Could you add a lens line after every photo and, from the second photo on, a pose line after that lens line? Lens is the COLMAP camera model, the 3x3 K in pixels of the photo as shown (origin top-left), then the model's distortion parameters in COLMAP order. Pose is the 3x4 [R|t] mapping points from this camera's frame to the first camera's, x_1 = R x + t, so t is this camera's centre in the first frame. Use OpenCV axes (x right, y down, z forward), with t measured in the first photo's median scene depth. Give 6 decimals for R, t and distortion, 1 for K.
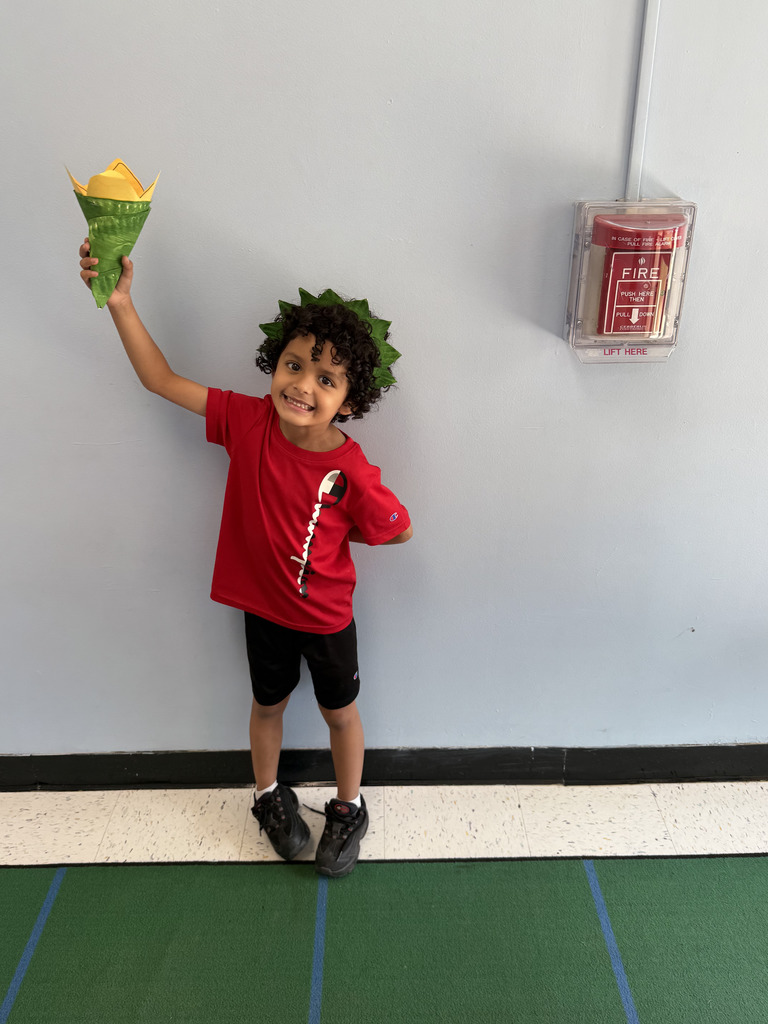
lens RADIAL K [[798.1, 0, 380.9], [0, 798.1, 503.9], [0, 0, 1]] dist [0.003985, -0.040464]
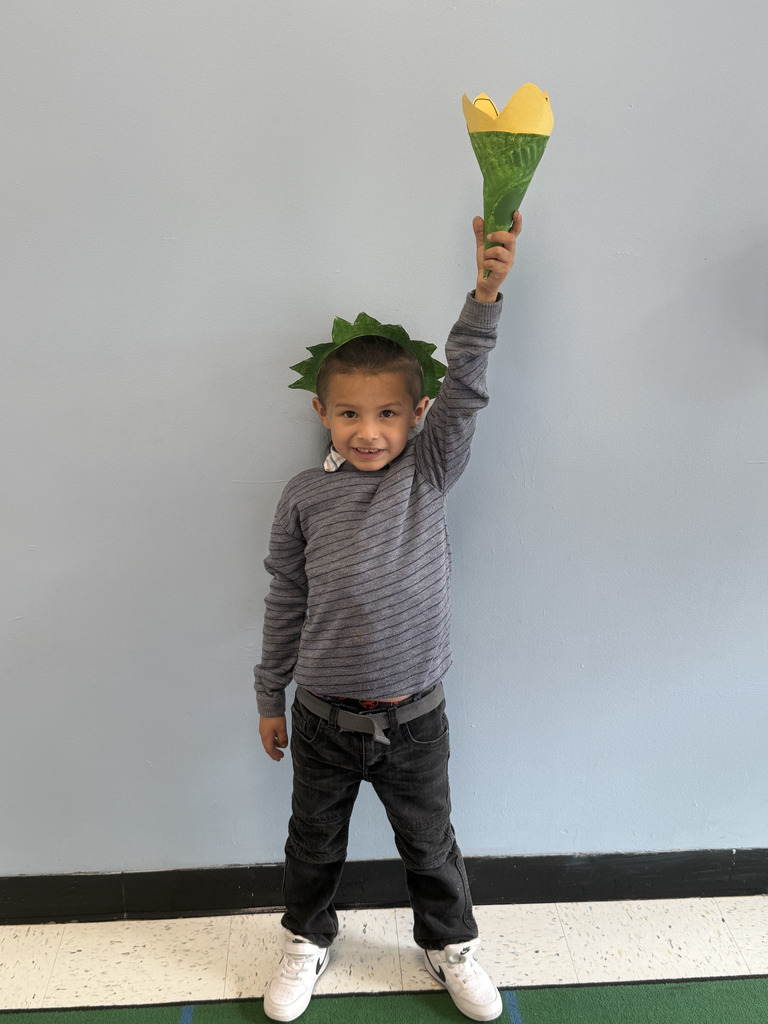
lens RADIAL K [[1096.8, 0, 376.8], [0, 1096.8, 510.1], [0, 0, 1]] dist [-0.005072, 0.000000]
pose [[0.998283, -0.001097, 0.058562, -0.266062], [0.006265, 0.996088, -0.088149, 0.053519], [-0.058236, 0.088365, 0.994384, -0.160096]]
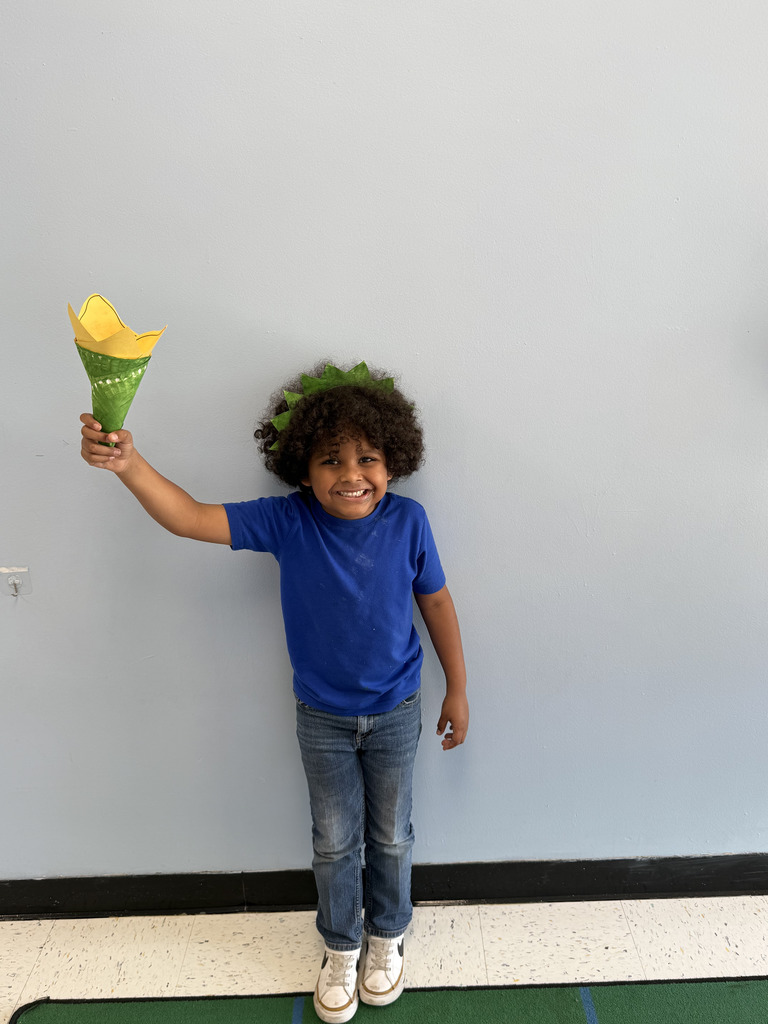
lens RADIAL K [[845.7, 0, 384.9], [0, 845.7, 503.8], [0, 0, 1]] dist [-0.027713, 0.009335]
pose [[0.999693, -0.021349, -0.012536, -0.269420], [0.019695, 0.992598, -0.119837, 0.007848], [0.015002, 0.119553, 0.992714, -0.032764]]
